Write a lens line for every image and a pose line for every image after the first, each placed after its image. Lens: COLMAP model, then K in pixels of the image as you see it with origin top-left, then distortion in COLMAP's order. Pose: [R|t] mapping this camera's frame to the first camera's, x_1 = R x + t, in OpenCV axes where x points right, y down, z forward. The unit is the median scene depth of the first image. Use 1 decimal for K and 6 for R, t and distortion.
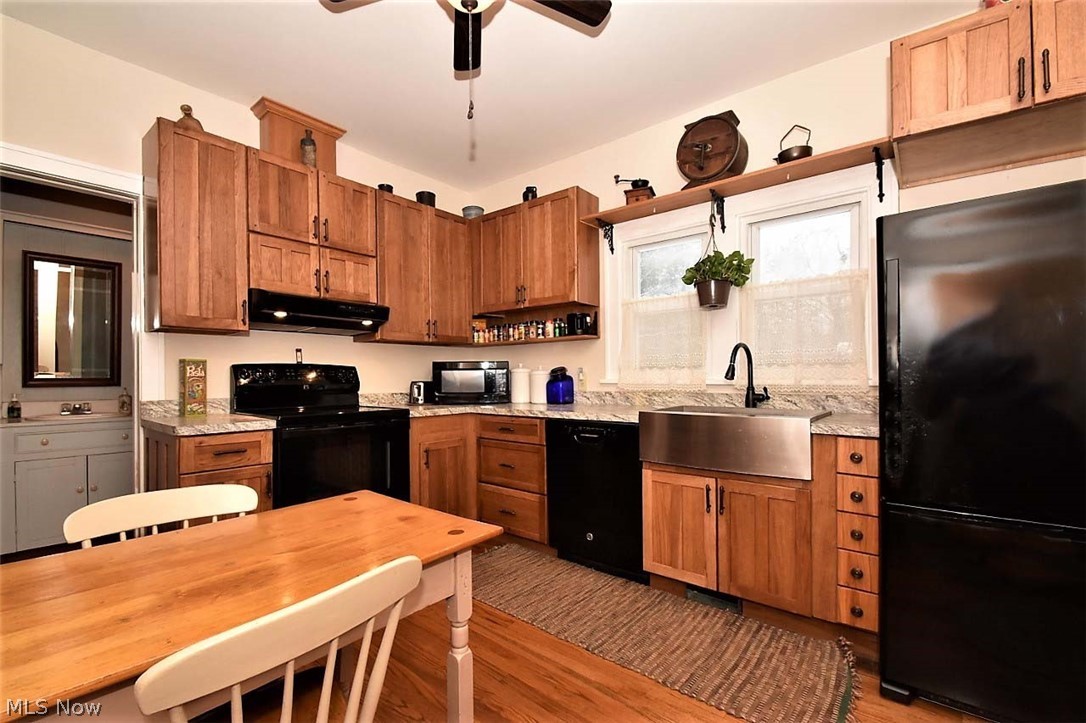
lens RADIAL K [[474.7, 0, 527.9], [0, 474.7, 373.1], [0, 0, 1]] dist [-0.001131, -0.000008]
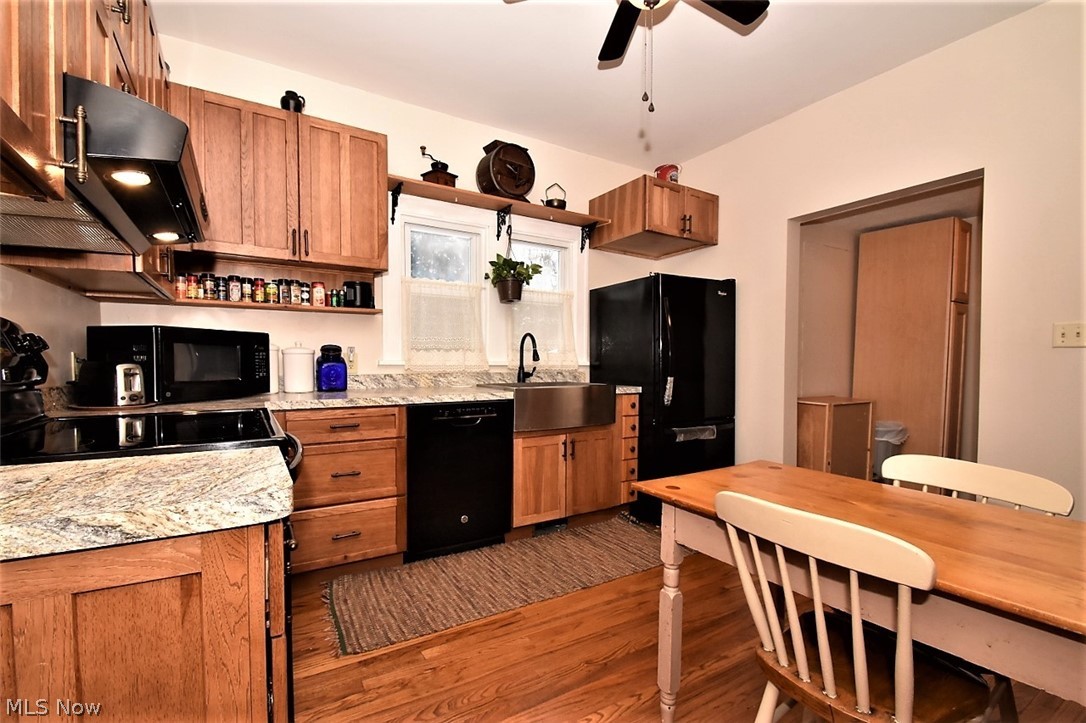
lens RADIAL K [[474.7, 0, 527.9], [0, 474.7, 373.1], [0, 0, 1]] dist [-0.001131, -0.000008]
pose [[0.317980, -0.016116, 0.947960, -0.688843], [-0.009202, 0.999756, 0.020084, 0.018009], [-0.948053, -0.015110, 0.317755, 0.513751]]
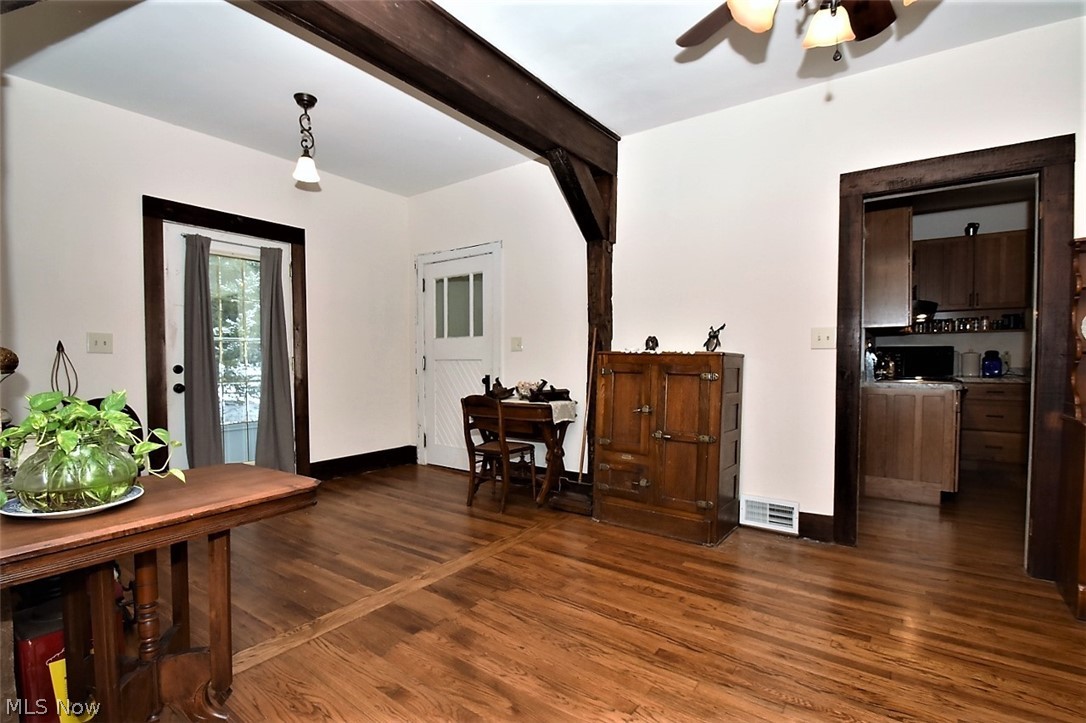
lens RADIAL K [[515.7, 0, 543.9], [0, 515.7, 371.2], [0, 0, 1]] dist [-0.001171, -0.000232]
pose [[0.995722, 0.003846, 0.092322, -1.694190], [-0.007013, 0.999397, 0.034010, 0.008148], [-0.092136, -0.034512, 0.995148, -0.511979]]
